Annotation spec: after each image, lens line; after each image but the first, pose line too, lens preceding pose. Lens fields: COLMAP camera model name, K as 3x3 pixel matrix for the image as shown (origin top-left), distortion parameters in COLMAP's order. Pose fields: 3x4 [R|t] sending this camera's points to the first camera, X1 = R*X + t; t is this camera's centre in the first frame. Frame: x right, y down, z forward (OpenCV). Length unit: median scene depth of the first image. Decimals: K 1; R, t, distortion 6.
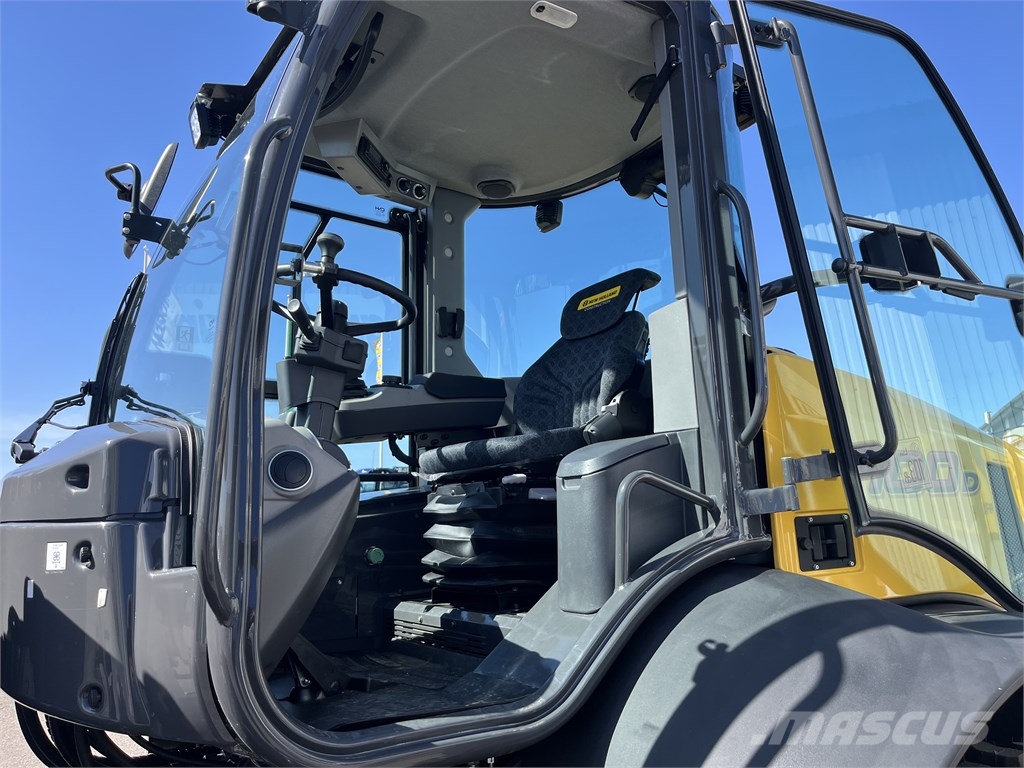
lens RADIAL K [[774.4, 0, 515.1], [0, 774.4, 387.8], [0, 0, 1]] dist [0.054629, -0.075137]
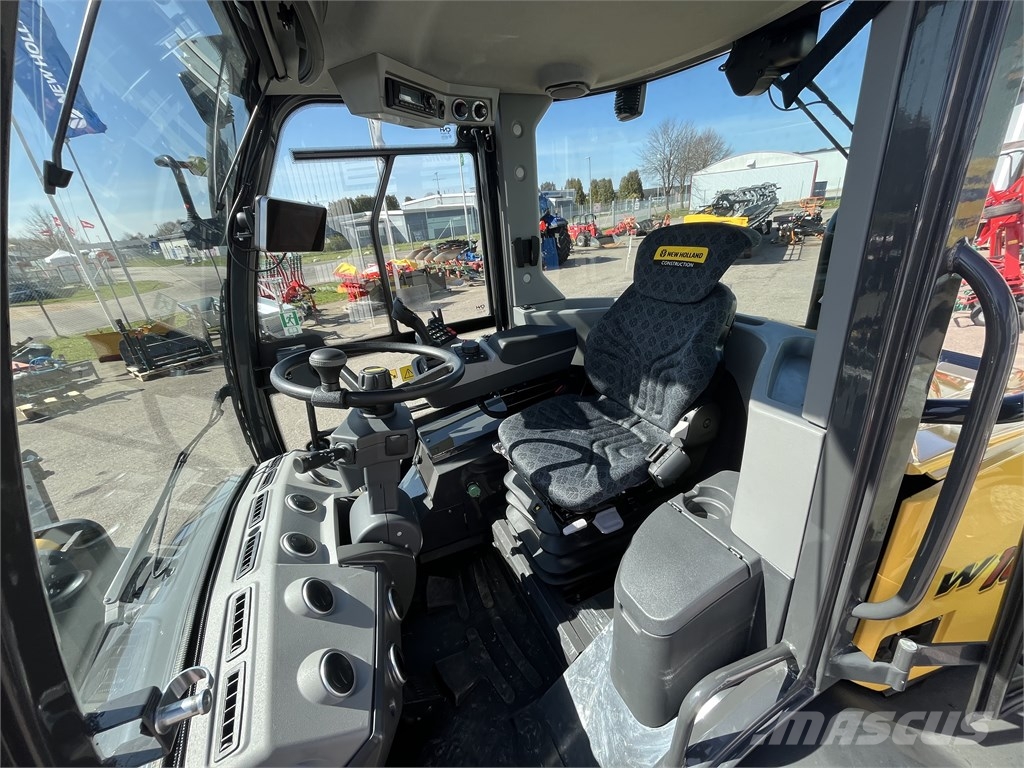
lens RADIAL K [[416.4, 0, 512.5], [0, 416.4, 394.5], [0, 0, 1]] dist [-0.000259, 0.000034]
pose [[0.979012, 0.022519, -0.202554, 0.021743], [0.094688, 0.829836, 0.549914, -0.297184], [0.180470, -0.557552, 0.810287, 0.538721]]
